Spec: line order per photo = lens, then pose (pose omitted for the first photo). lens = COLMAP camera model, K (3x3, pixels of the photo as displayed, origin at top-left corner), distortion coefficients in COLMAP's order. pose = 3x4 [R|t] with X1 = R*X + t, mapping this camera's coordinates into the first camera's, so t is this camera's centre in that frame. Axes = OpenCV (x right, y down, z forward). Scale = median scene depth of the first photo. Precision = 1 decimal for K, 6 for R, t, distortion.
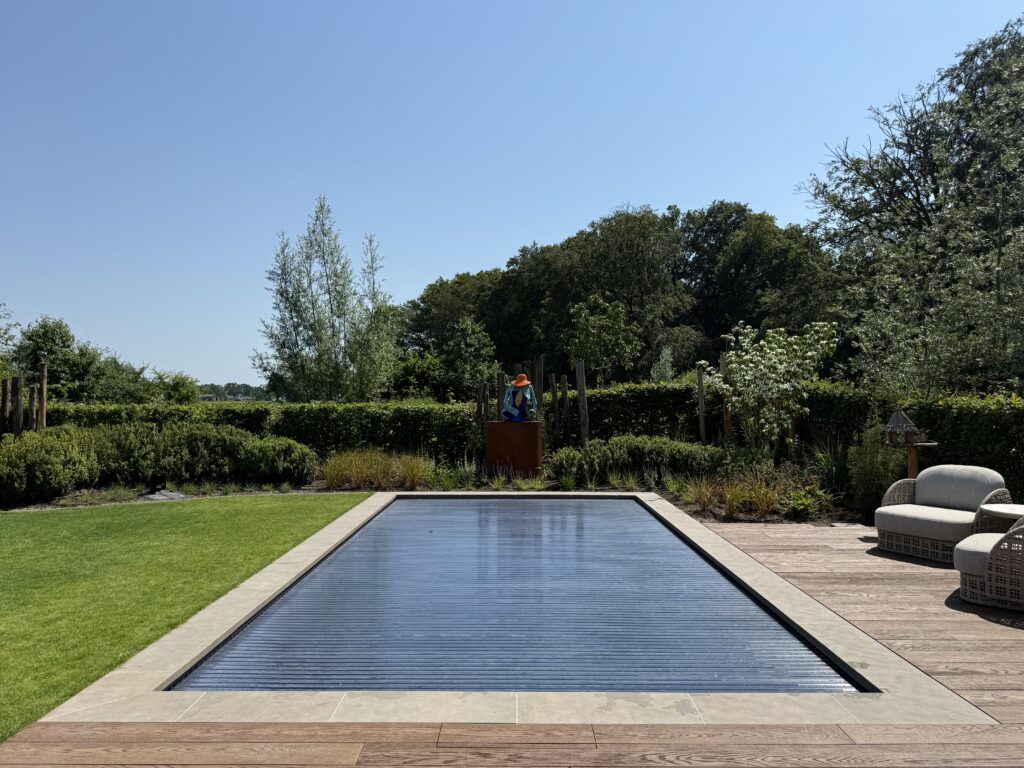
lens RADIAL K [[712.1, 0, 512.0], [0, 712.1, 384.0], [0, 0, 1]] dist [0.011130, -0.000457]
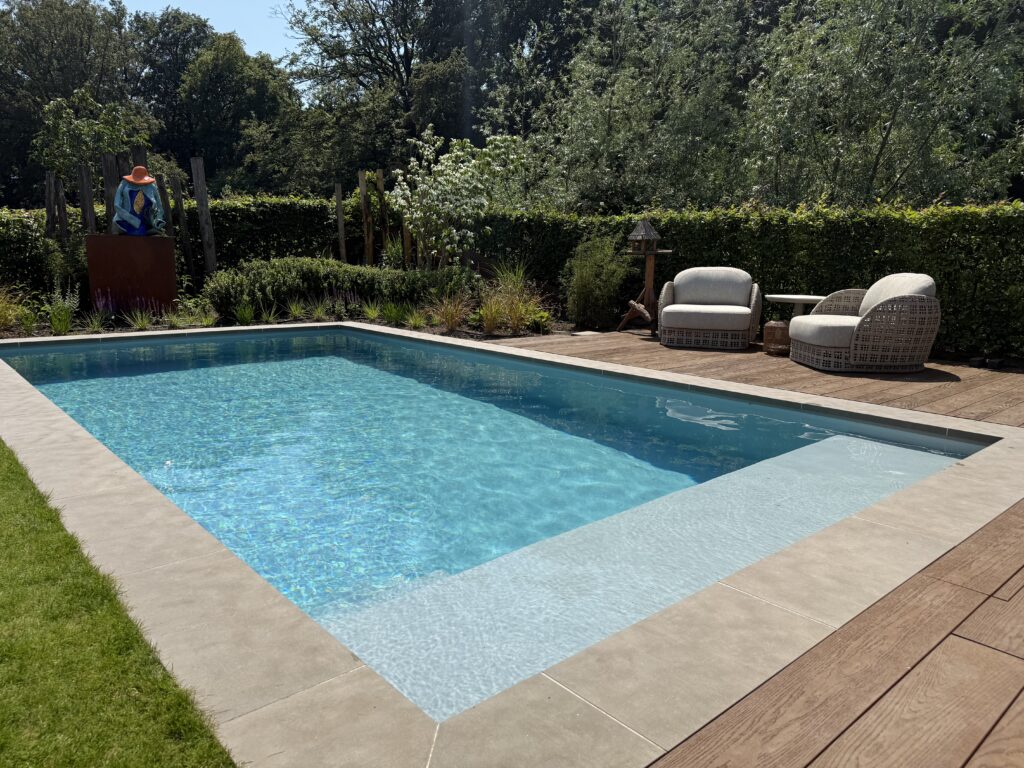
lens RADIAL K [[738.8, 0, 515.2], [0, 738.8, 367.0], [0, 0, 1]] dist [0.004810, -0.000115]
pose [[0.748882, -0.092649, 0.656195, -0.148378], [-0.025626, 0.985390, 0.168374, 0.034731], [-0.662208, -0.142908, 0.735567, 0.144743]]
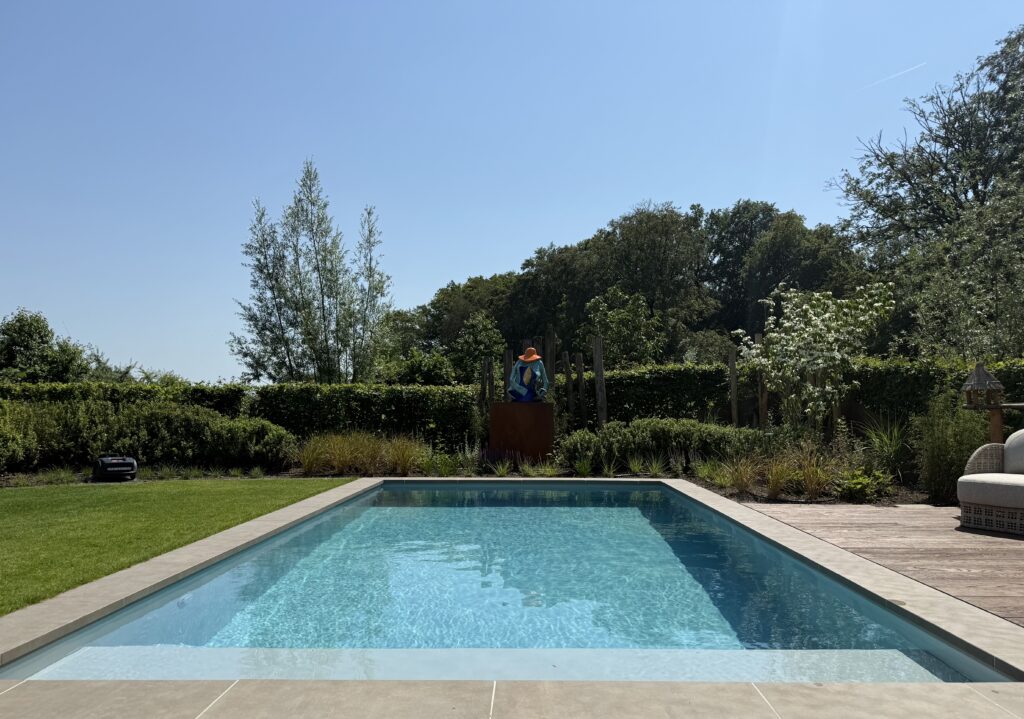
lens RADIAL K [[738.7, 0, 528.2], [0, 738.7, 410.9], [0, 0, 1]] dist [0.003506, 0.001824]
pose [[1.000000, -0.000961, -0.000061, 0.007825], [0.000962, 0.999831, 0.018360, 0.034051], [0.000043, -0.018360, 0.999831, 0.064772]]
